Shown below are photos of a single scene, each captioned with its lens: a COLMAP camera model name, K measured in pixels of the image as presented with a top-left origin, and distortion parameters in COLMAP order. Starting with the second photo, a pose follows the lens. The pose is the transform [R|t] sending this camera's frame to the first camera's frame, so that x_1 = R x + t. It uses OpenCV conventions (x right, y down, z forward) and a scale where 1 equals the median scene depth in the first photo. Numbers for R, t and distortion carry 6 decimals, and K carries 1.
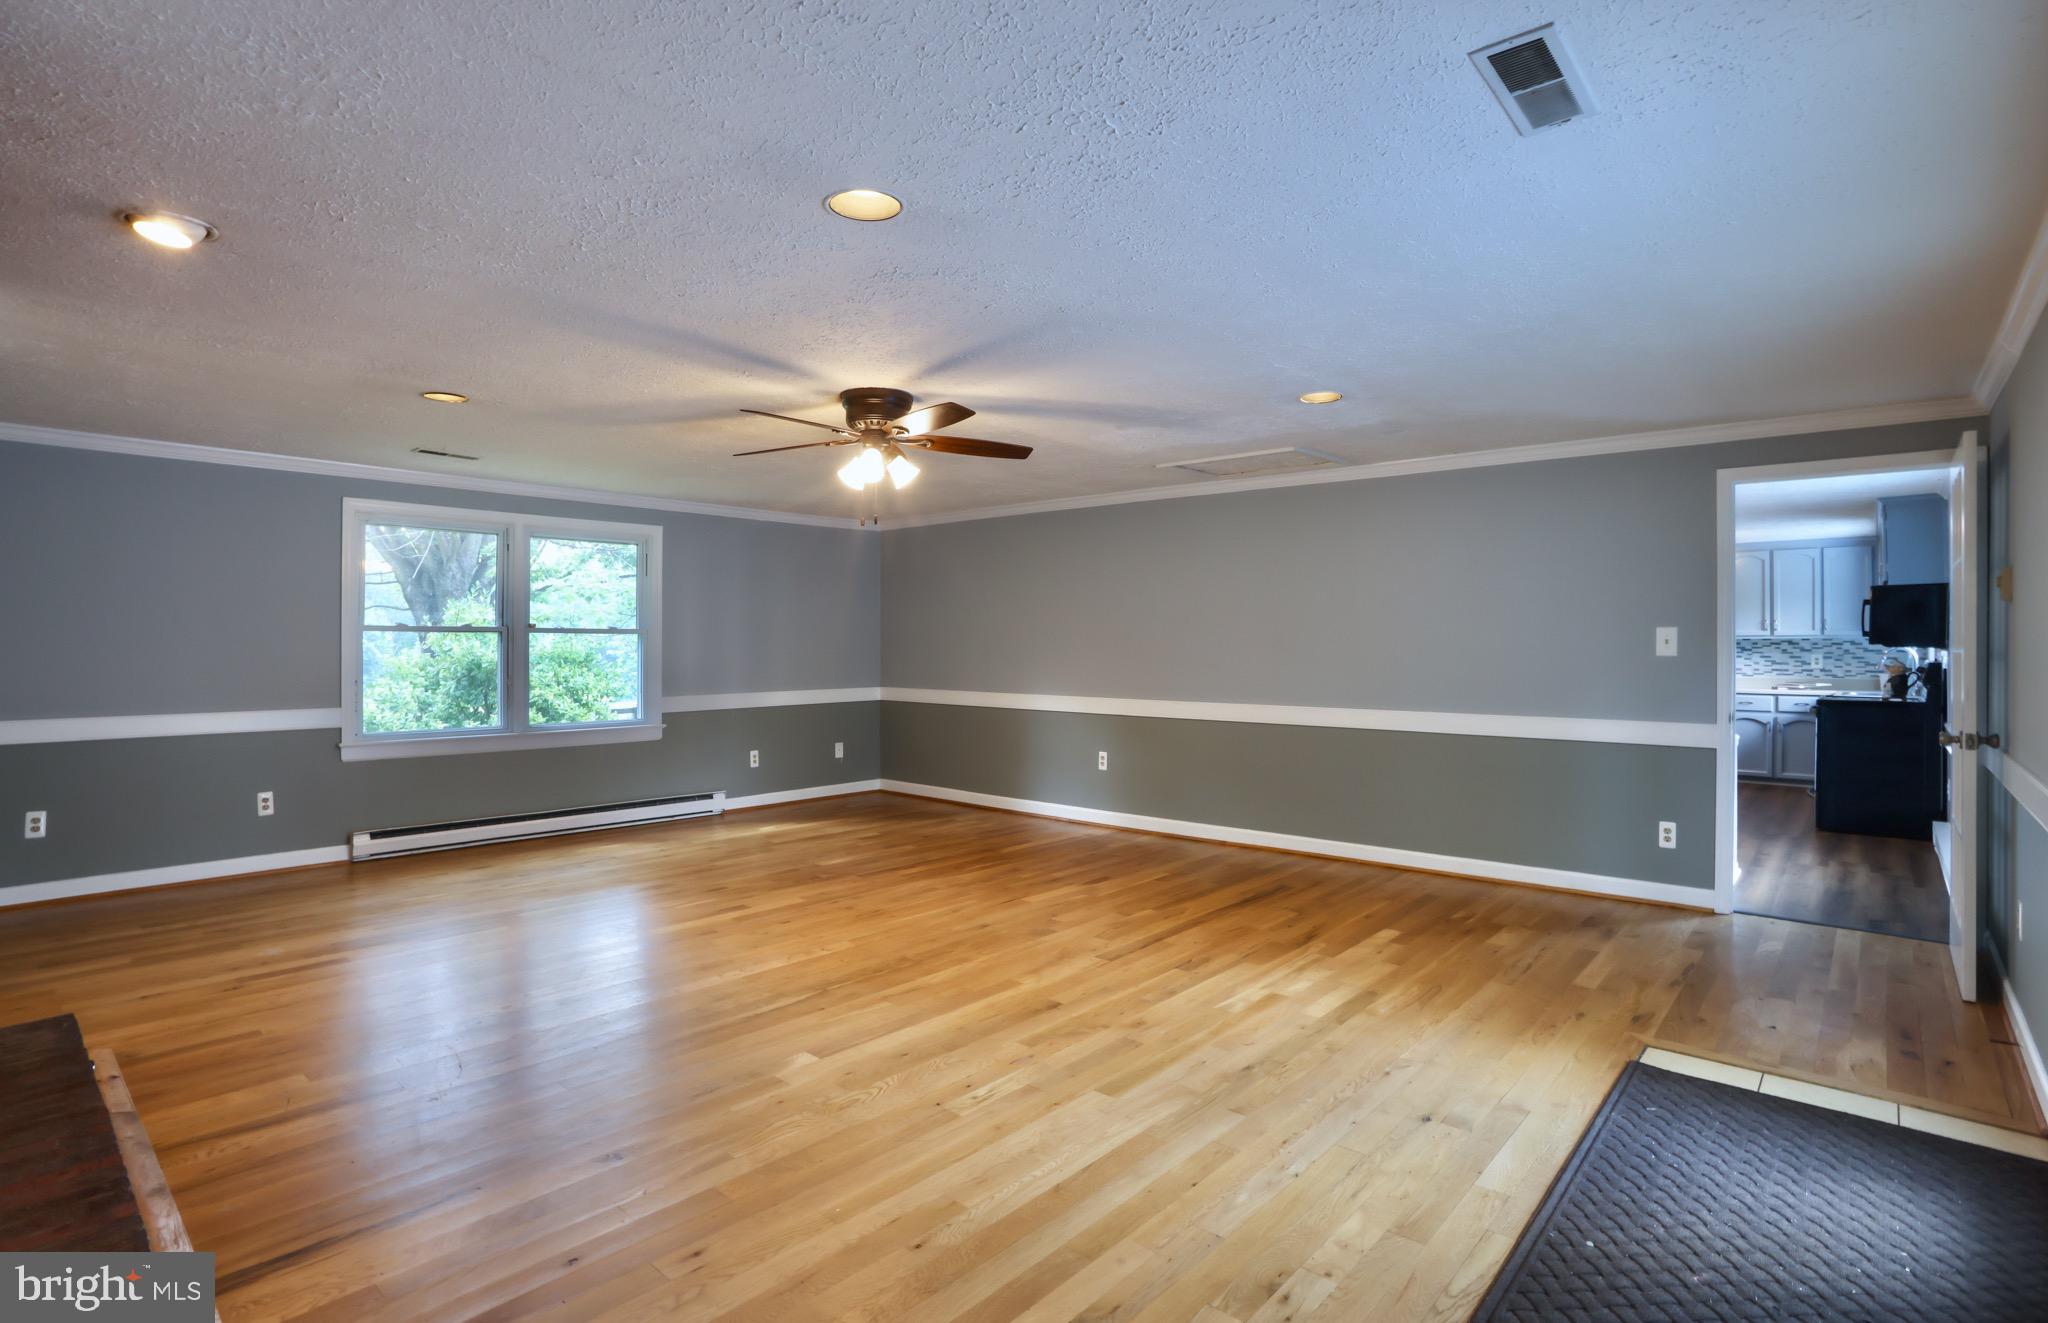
lens RADIAL K [[1001.3, 0, 992.3], [0, 1001.3, 639.2], [0, 0, 1]] dist [-0.073715, 0.028306]
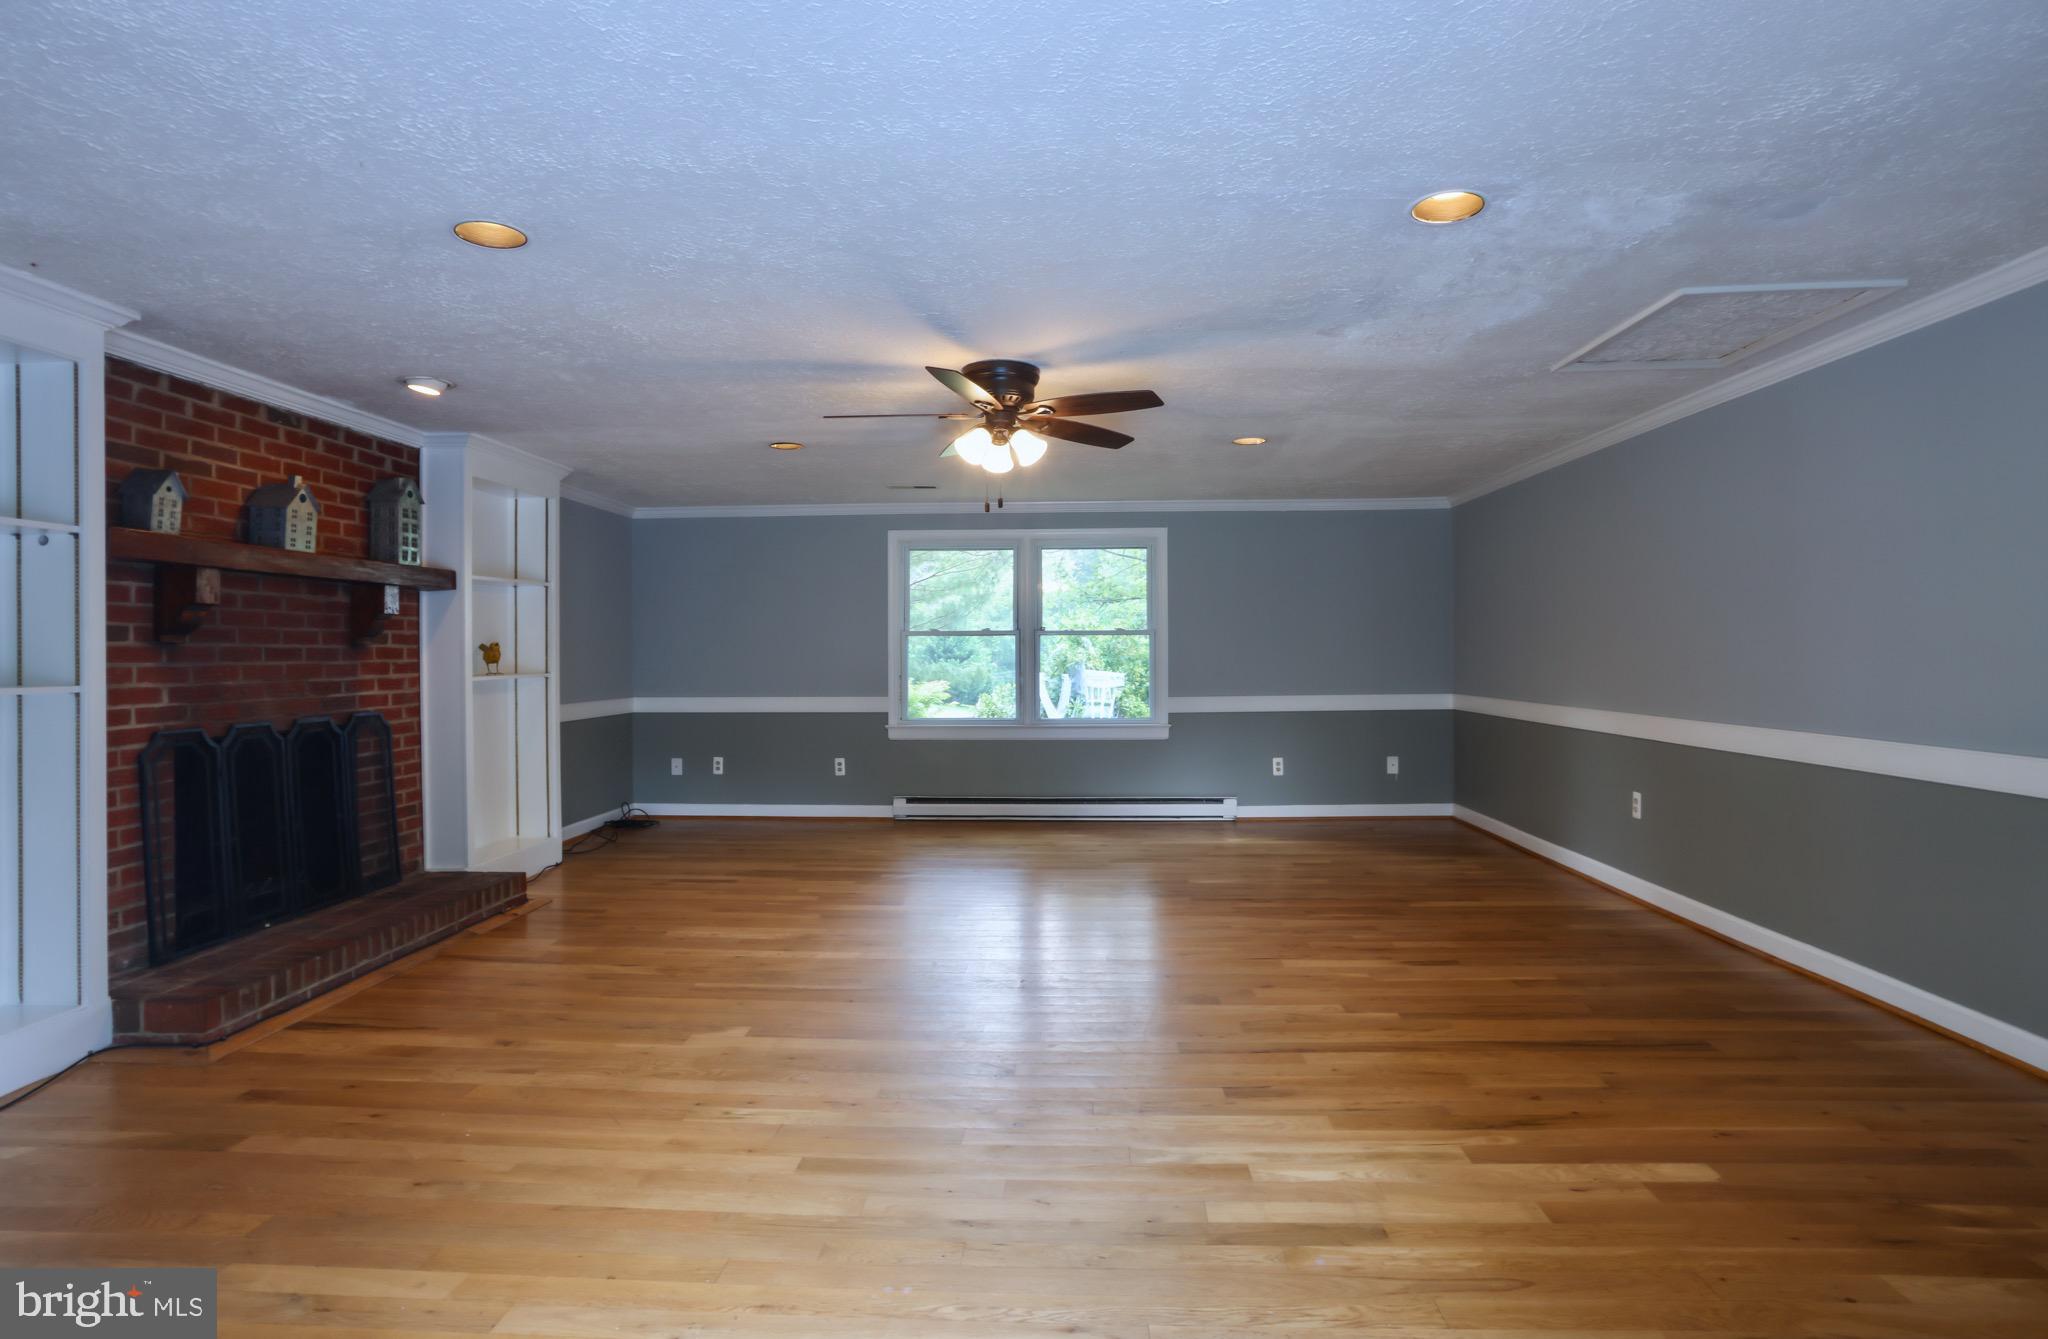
lens RADIAL K [[990.5, 0, 1024.1], [0, 990.5, 649.2], [0, 0, 1]] dist [-0.087925, 0.047673]
pose [[0.641409, -0.008437, -0.767153, 0.579058], [0.010723, 0.999940, -0.002032, 0.017096], [0.767124, -0.006923, 0.641461, 0.412846]]
